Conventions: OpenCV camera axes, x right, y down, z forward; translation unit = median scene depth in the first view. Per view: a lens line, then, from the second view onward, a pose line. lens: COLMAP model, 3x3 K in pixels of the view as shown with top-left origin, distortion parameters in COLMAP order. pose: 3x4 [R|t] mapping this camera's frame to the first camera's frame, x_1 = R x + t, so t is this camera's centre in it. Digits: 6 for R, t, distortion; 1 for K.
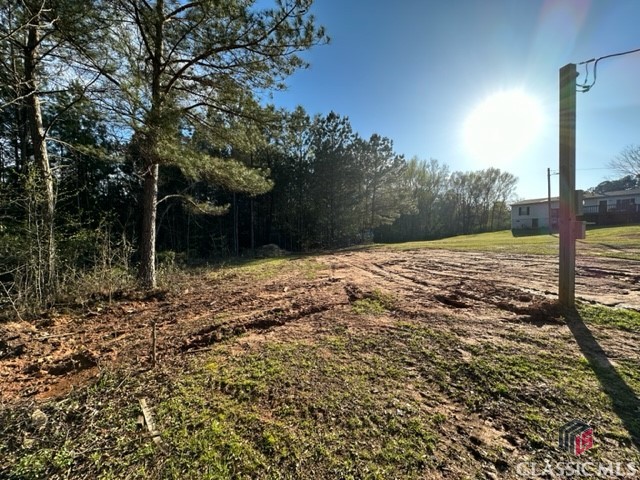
lens RADIAL K [[253.3, 0, 320.0], [0, 253.3, 240.0], [0, 0, 1]] dist [-0.001863, 0.000135]
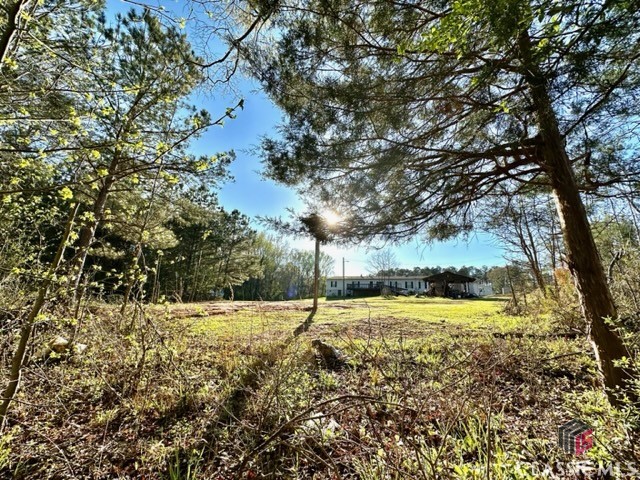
lens RADIAL K [[253.3, 0, 320.0], [0, 253.3, 240.0], [0, 0, 1]] dist [-0.001863, 0.000135]
pose [[0.824900, 0.176069, 0.537159, -0.115268], [-0.034272, 0.964085, -0.263375, 0.045025], [-0.564239, 0.198849, 0.801308, -0.256558]]
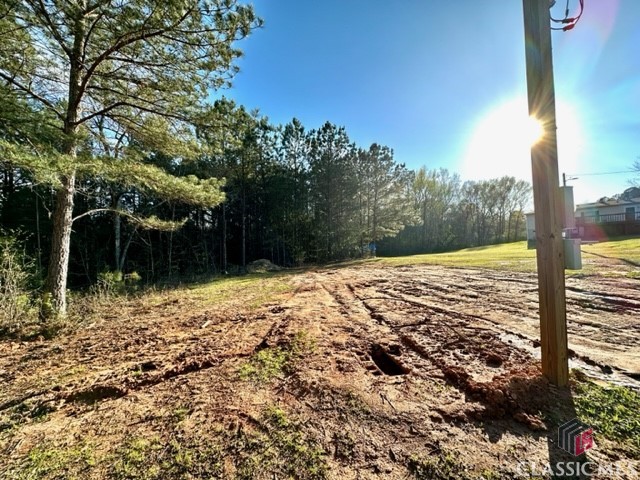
lens RADIAL K [[253.3, 0, 320.0], [0, 253.3, 240.0], [0, 0, 1]] dist [-0.001863, 0.000135]
pose [[0.998628, -0.011456, -0.051105, 0.077184], [0.008974, 0.998781, -0.048533, -0.008151], [0.051599, 0.048007, 0.997513, 0.061814]]
